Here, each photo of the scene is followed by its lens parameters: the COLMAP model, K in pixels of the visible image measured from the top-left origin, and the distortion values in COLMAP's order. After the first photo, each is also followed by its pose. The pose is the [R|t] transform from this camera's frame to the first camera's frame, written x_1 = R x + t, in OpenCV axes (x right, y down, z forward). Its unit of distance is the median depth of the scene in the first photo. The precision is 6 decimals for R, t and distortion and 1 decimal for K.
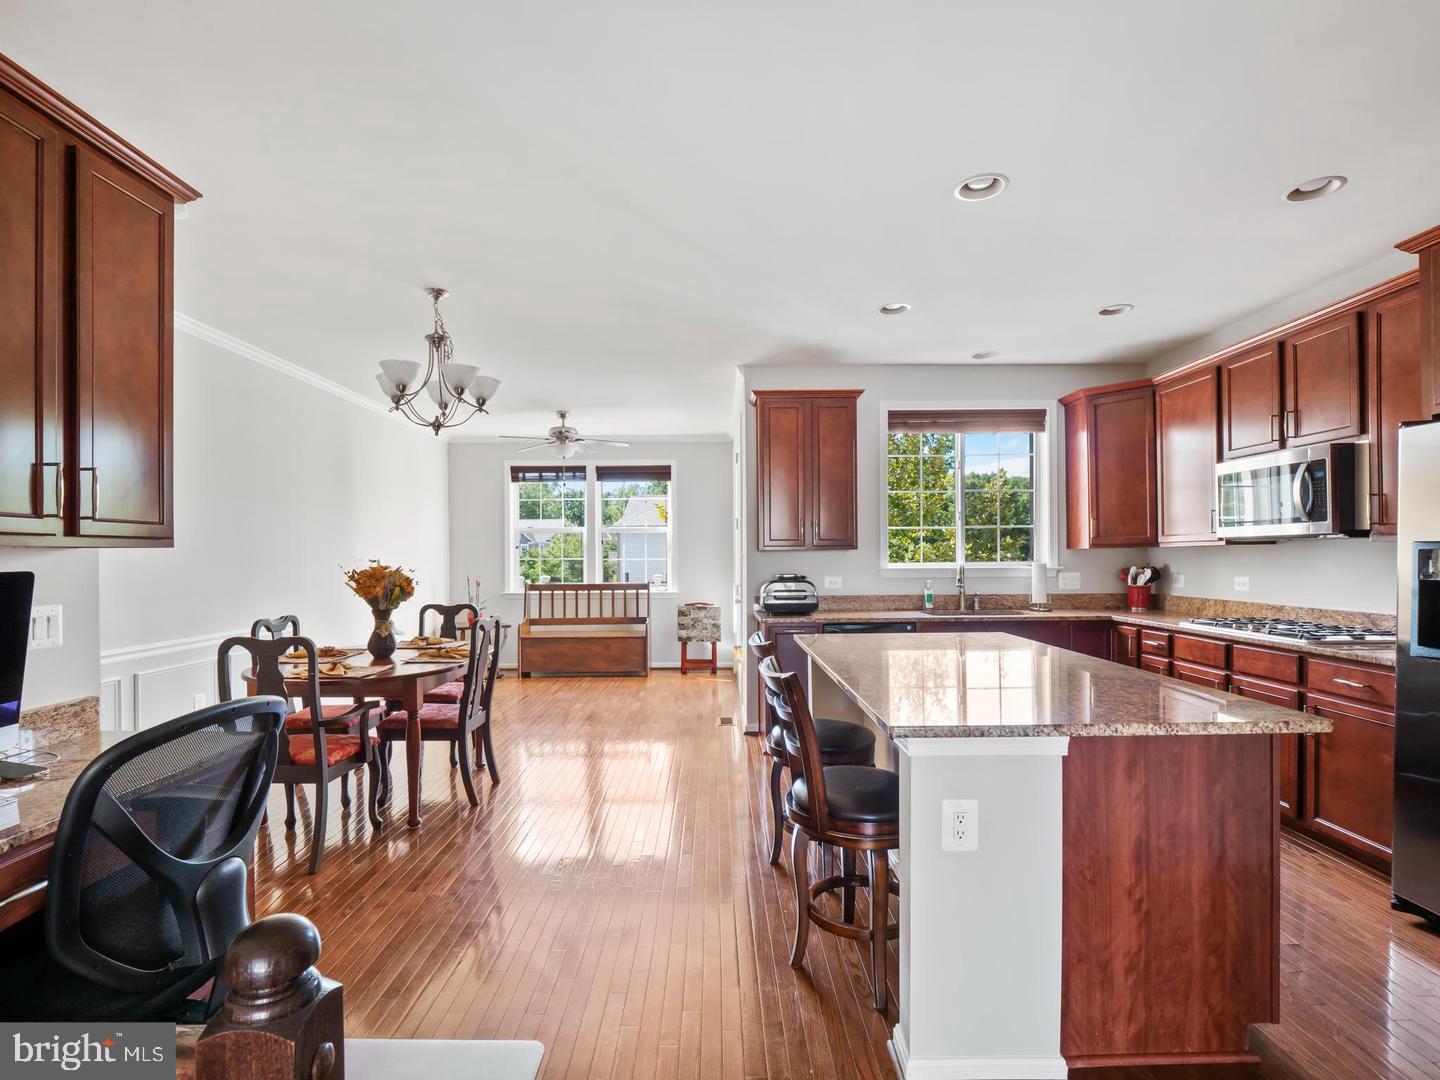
lens RADIAL K [[707.0, 0, 718.2], [0, 707.0, 553.0], [0, 0, 1]] dist [-0.010938, -0.002584]
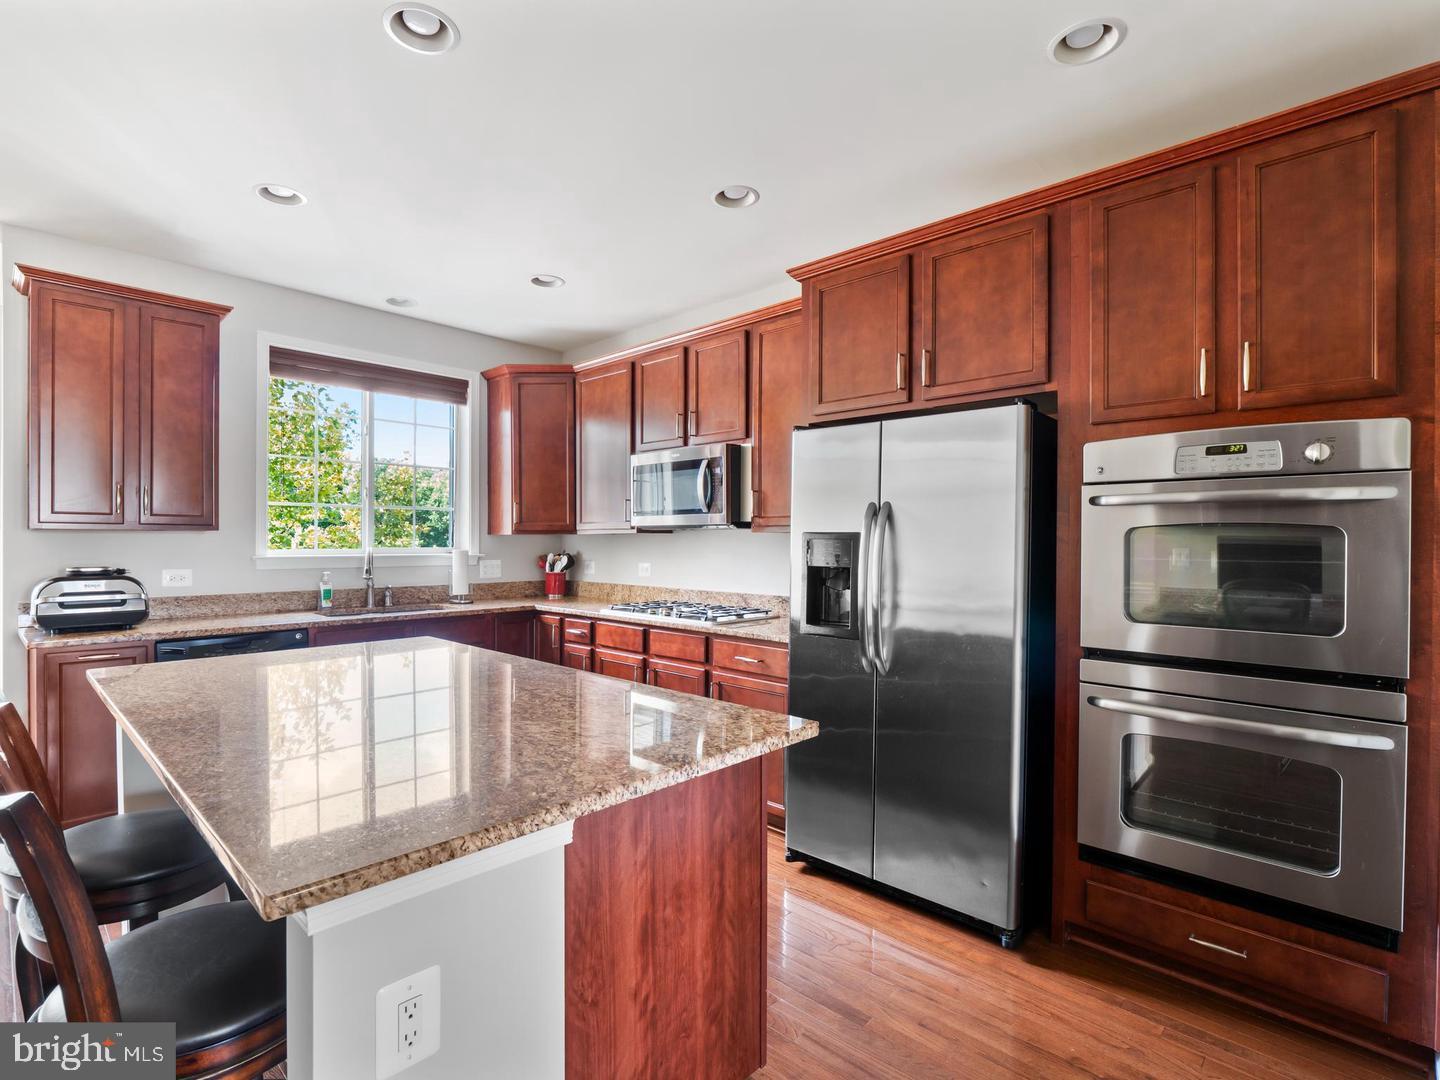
lens RADIAL K [[707.0, 0, 713.6], [0, 707.0, 548.0], [0, 0, 1]] dist [-0.010938, -0.002584]
pose [[0.697250, 0.003459, 0.716820, 0.045454], [-0.012287, 0.999899, 0.007127, 0.001680], [-0.716723, -0.013777, 0.697222, 0.180923]]
